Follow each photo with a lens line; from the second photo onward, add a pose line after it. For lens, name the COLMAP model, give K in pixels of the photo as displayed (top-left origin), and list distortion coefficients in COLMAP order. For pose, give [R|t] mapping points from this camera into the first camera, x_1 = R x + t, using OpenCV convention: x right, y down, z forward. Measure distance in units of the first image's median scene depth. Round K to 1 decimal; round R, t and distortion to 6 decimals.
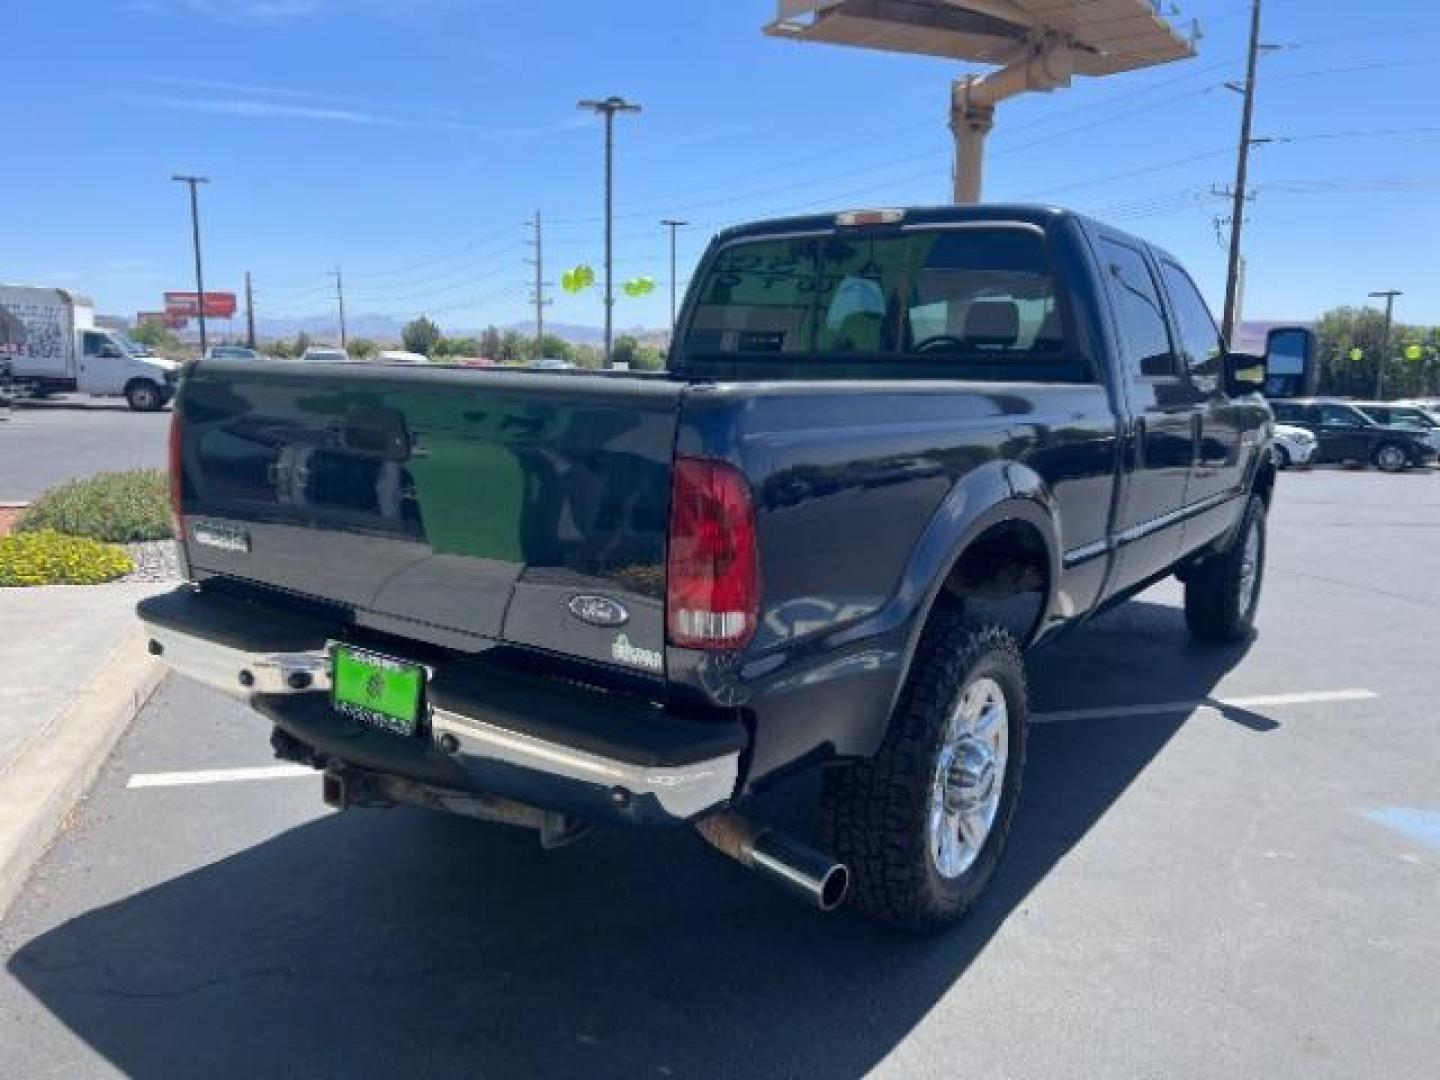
lens RADIAL K [[1088.7, 0, 721.1], [0, 1088.7, 546.2], [0, 0, 1]] dist [0.047058, -0.055569]
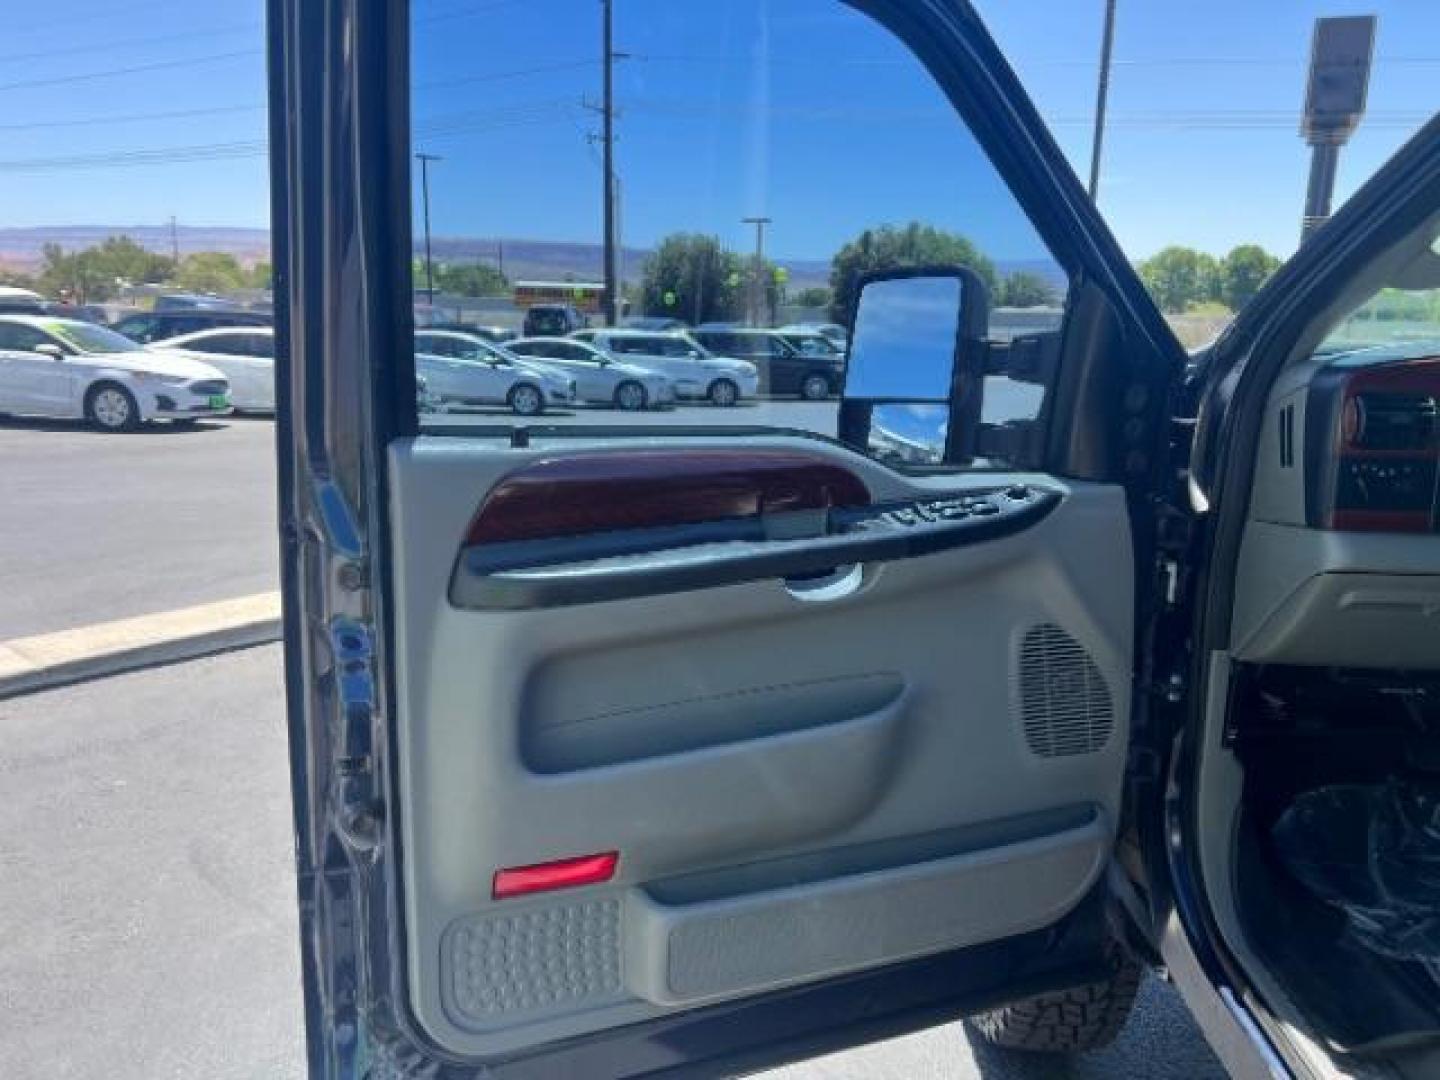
lens RADIAL K [[1088.7, 0, 726.4], [0, 1088.7, 536.8], [0, 0, 1]] dist [0.047058, -0.055569]
pose [[0.831384, -0.119597, 0.542675, -0.015771], [0.084247, 0.992405, 0.089642, -0.037917], [-0.549274, -0.028808, 0.835145, 0.192161]]
